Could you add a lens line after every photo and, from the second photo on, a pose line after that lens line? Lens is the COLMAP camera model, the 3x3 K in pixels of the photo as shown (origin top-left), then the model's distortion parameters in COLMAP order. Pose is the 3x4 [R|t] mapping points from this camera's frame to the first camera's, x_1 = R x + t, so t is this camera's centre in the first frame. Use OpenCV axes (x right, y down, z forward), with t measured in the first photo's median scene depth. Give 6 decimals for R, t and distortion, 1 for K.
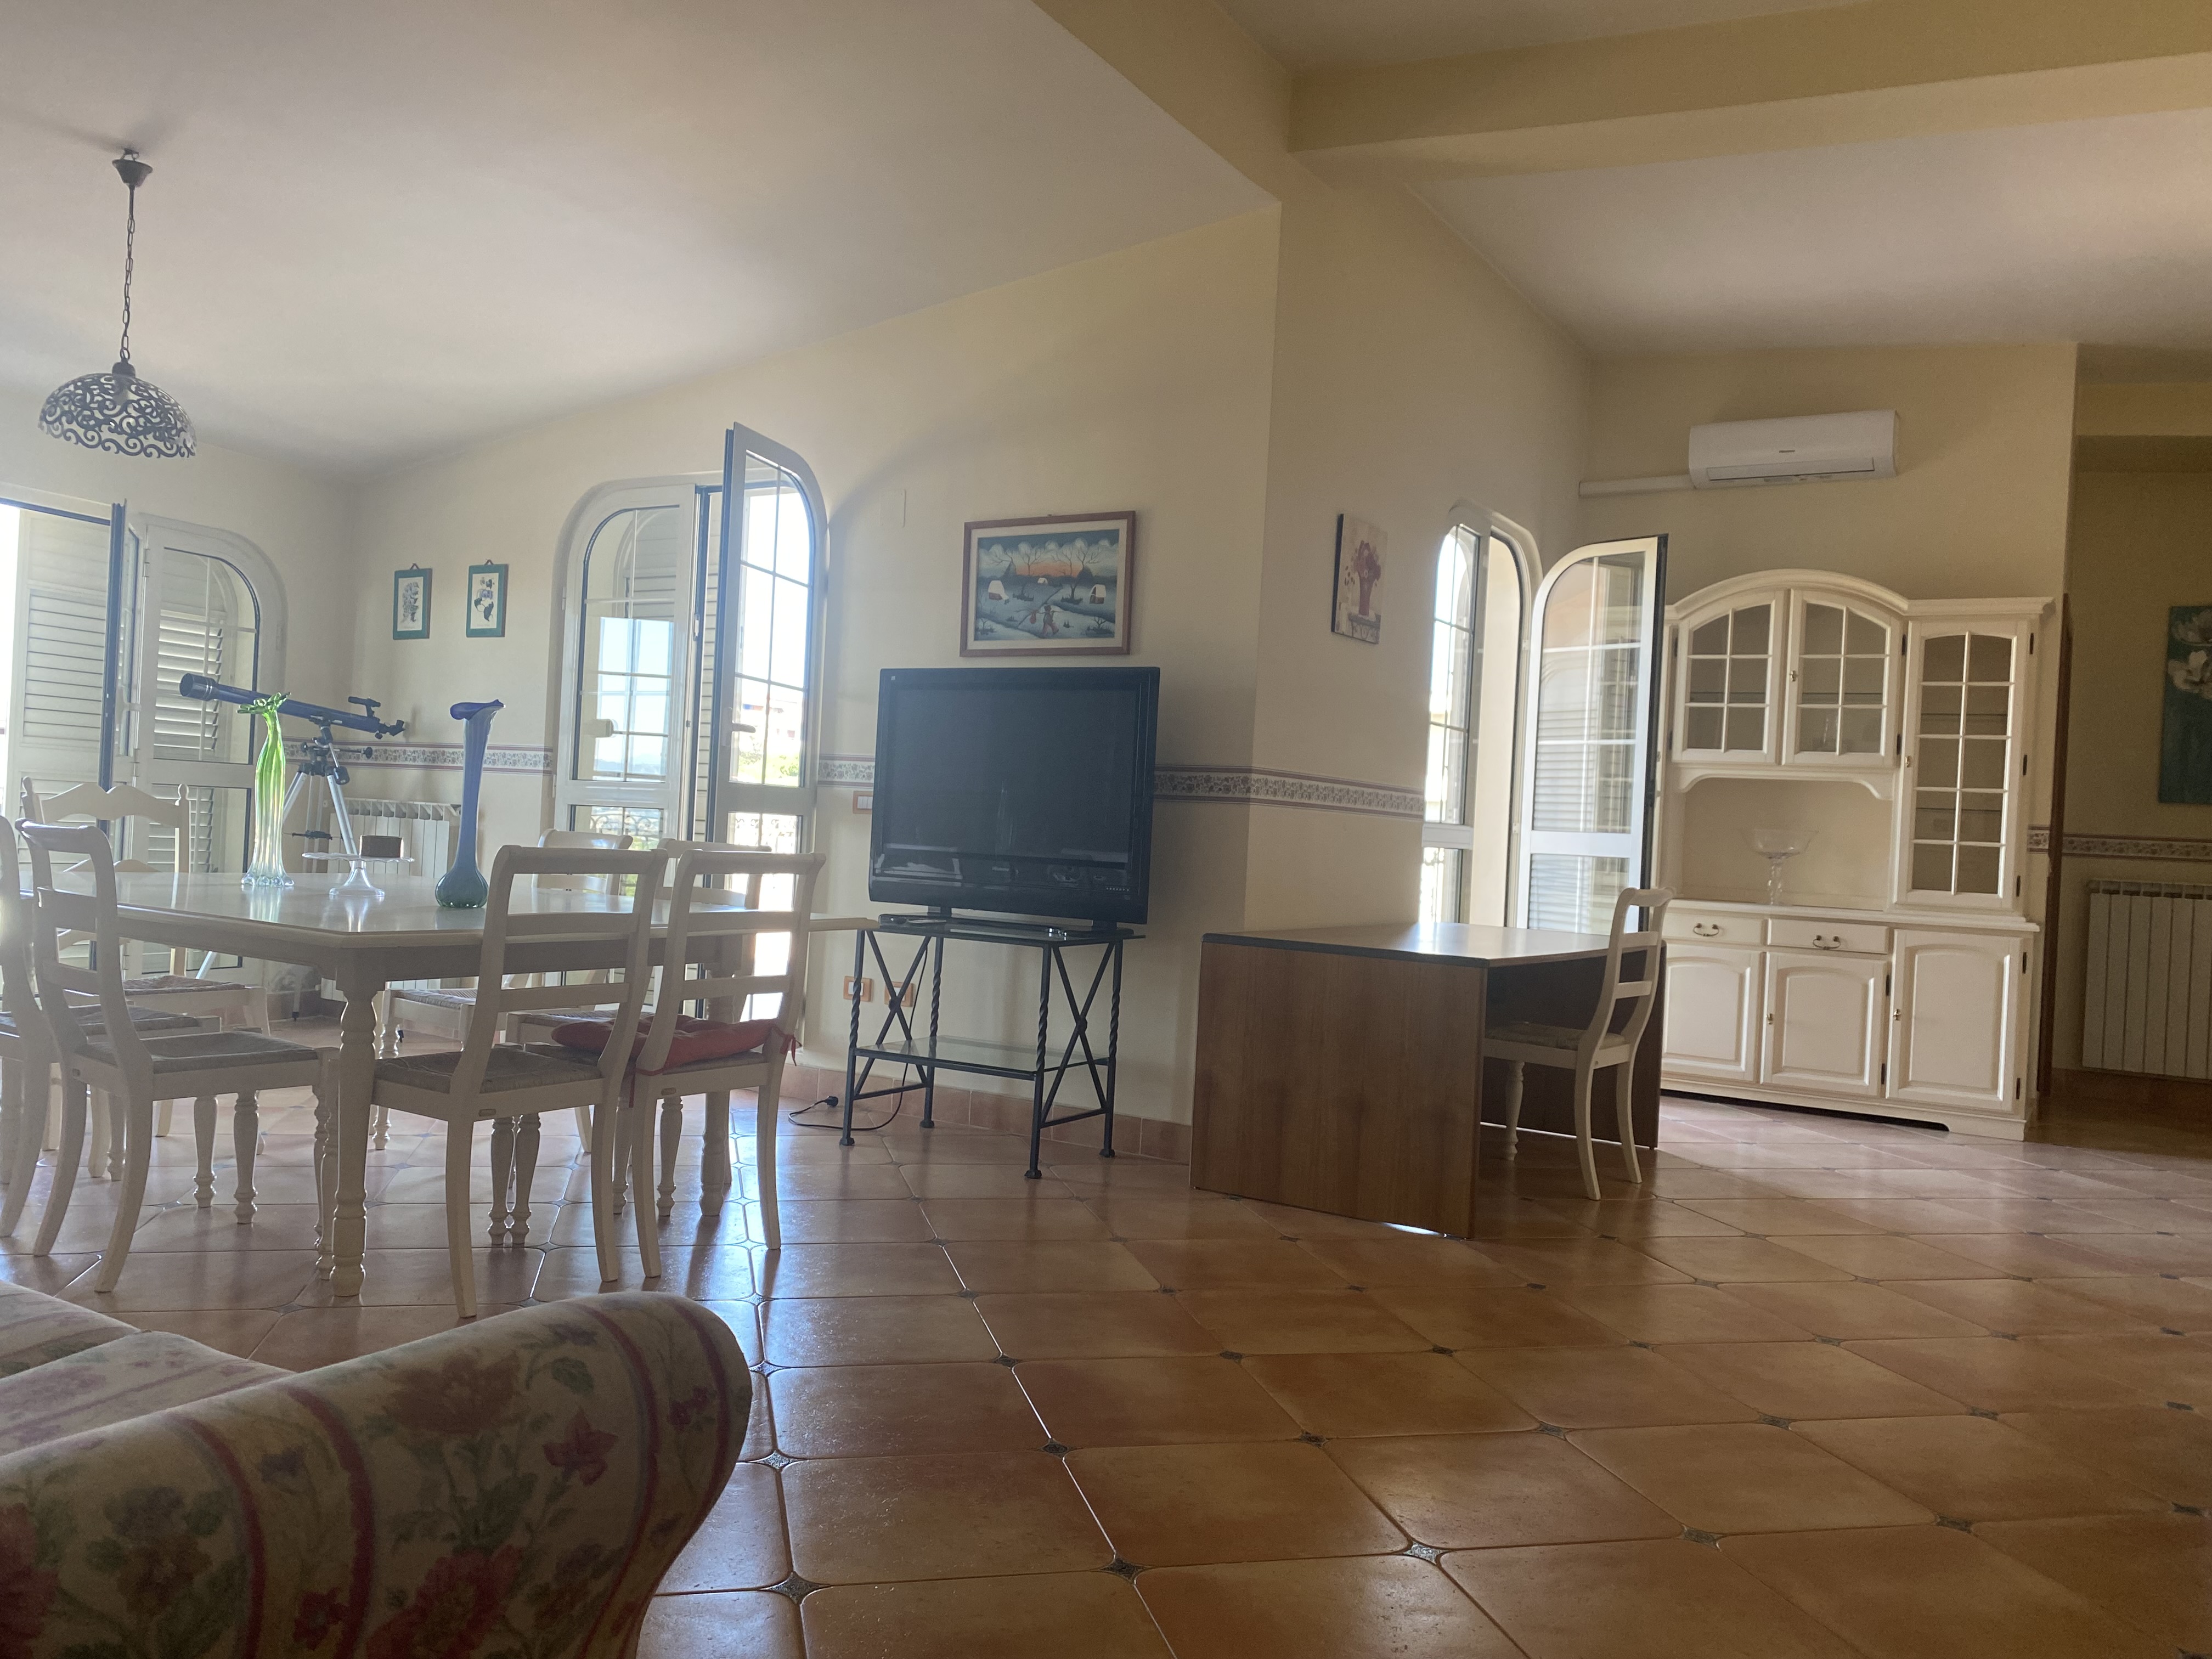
lens RADIAL K [[1735.2, 0, 1077.3], [0, 1735.2, 829.4], [0, 0, 1]] dist [0.014576, 0.003340]
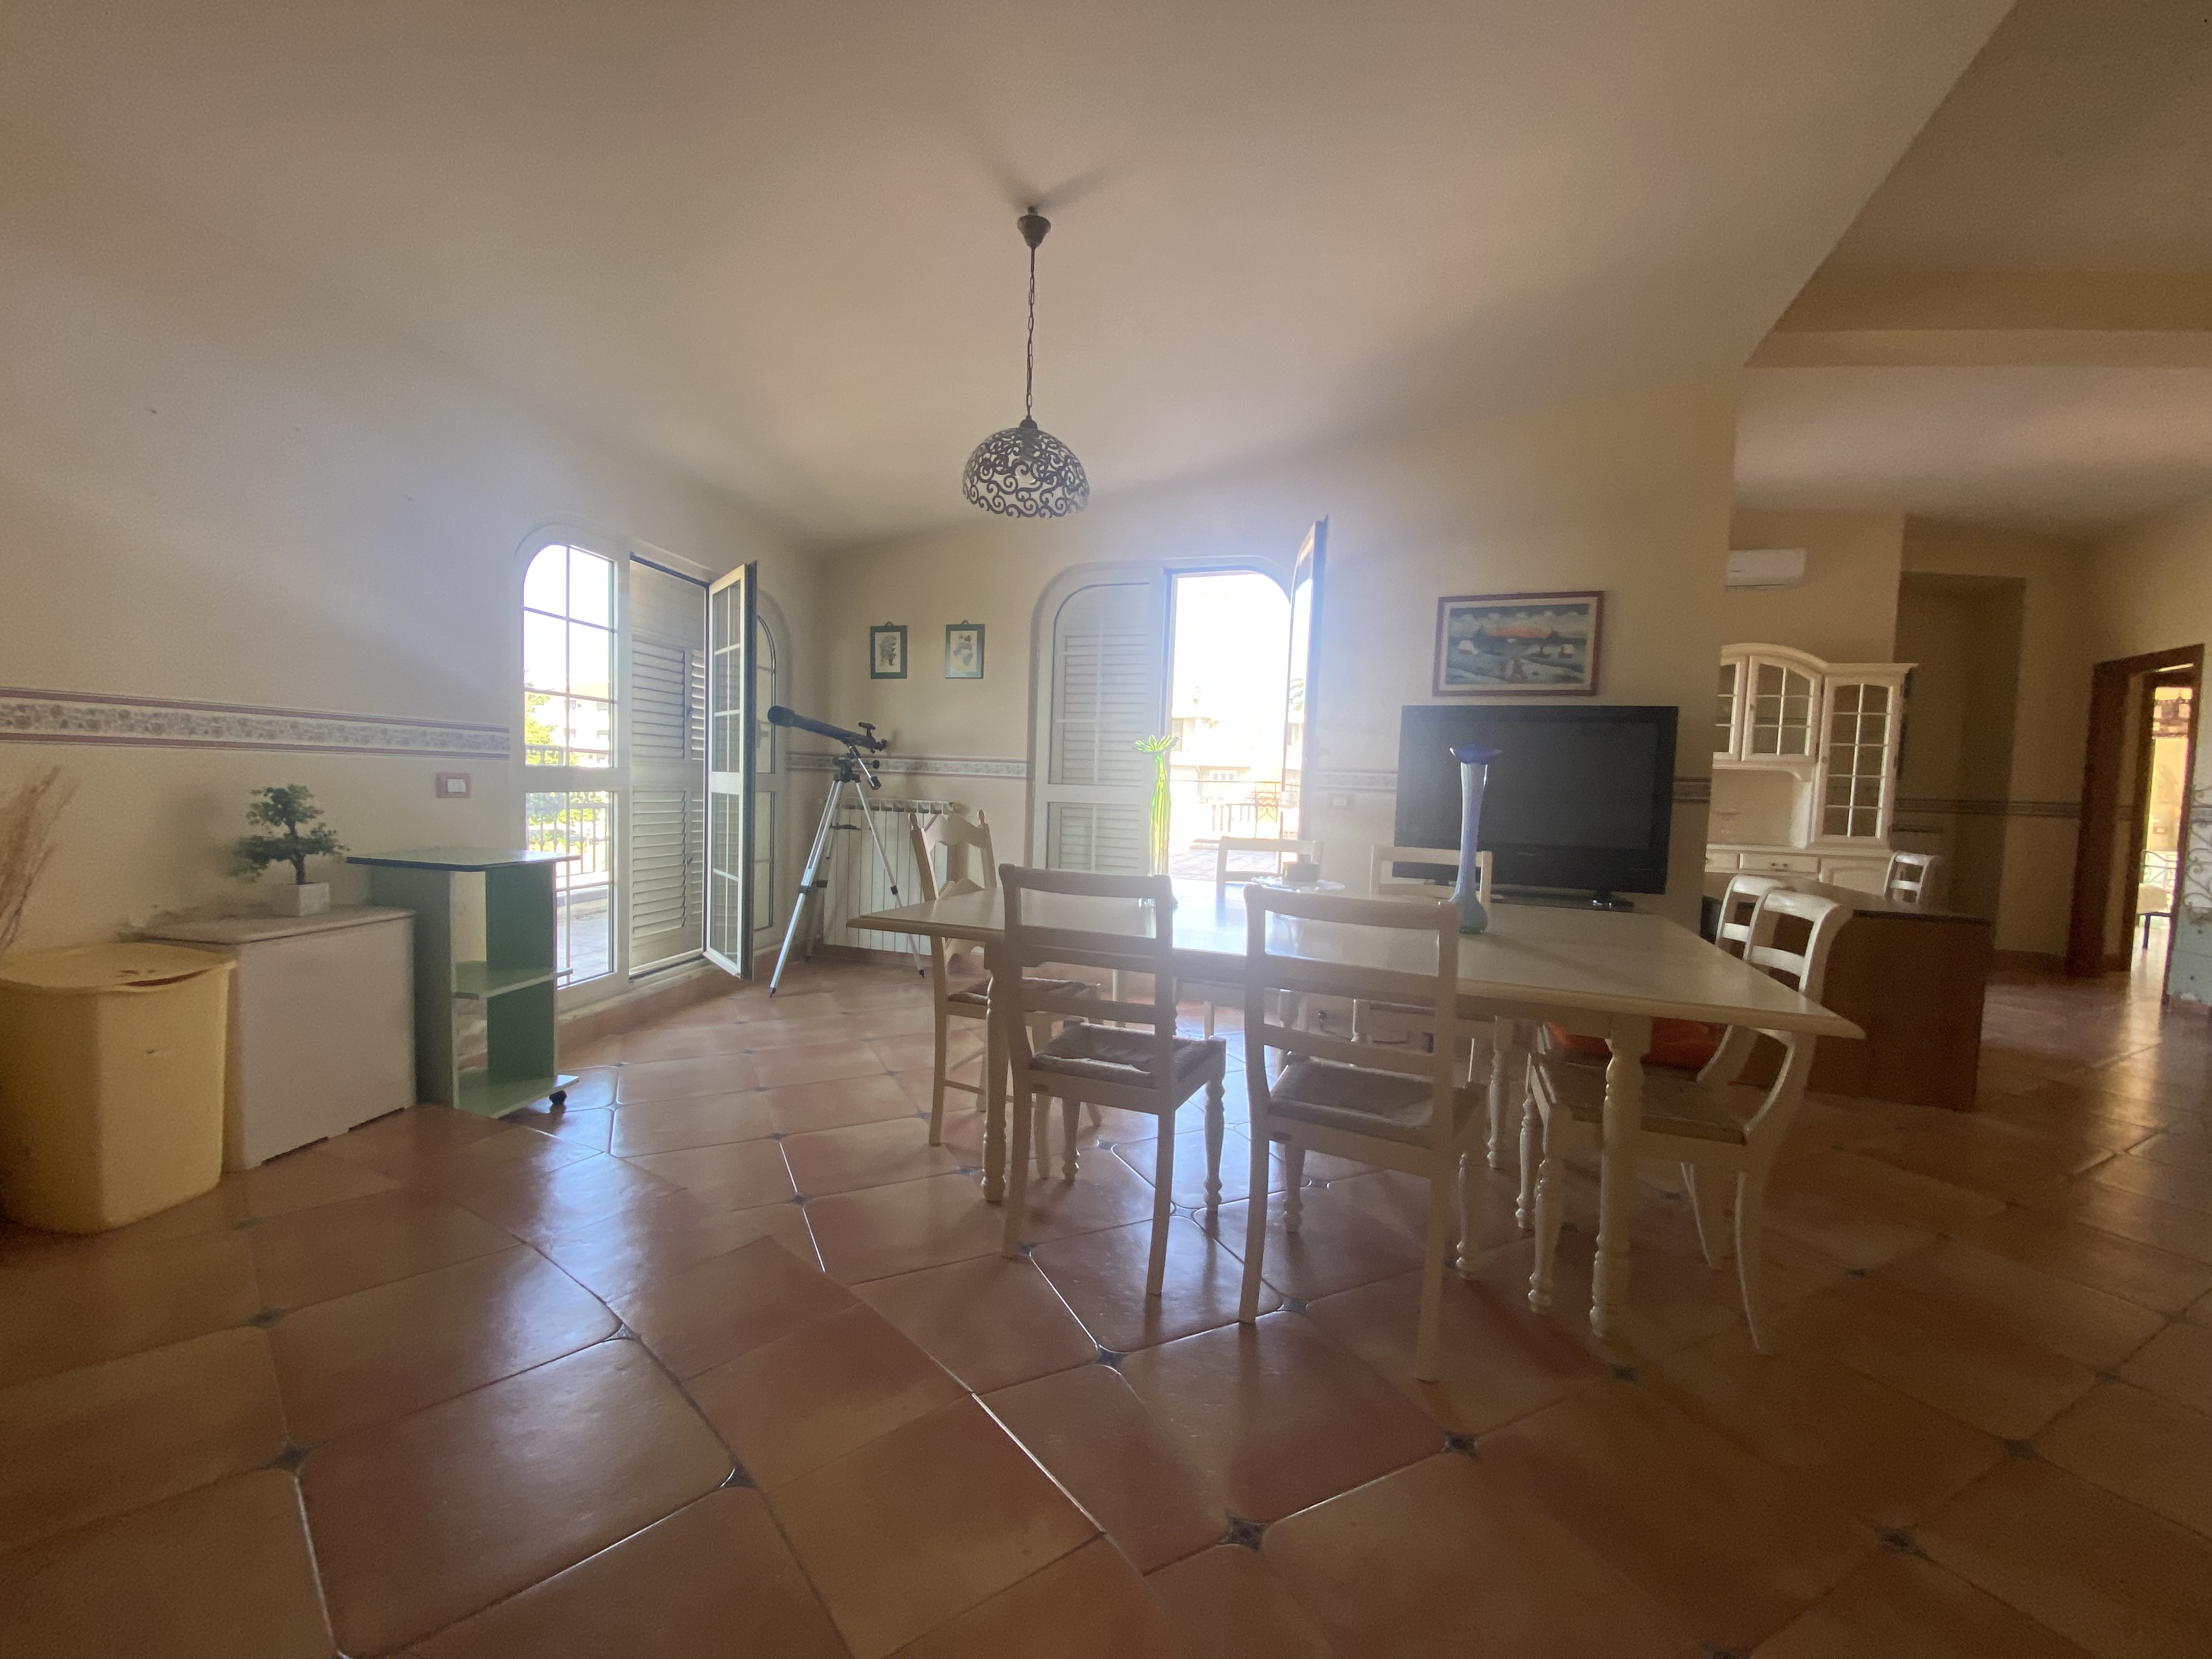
lens RADIAL K [[887.4, 0, 1092.7], [0, 887.4, 836.2], [0, 0, 1]] dist [0.017704, -0.020806]
pose [[0.976948, -0.028964, 0.211502, -0.414919], [0.015058, 0.997635, 0.067064, -0.034029], [-0.212944, -0.062333, 0.975074, 0.309457]]
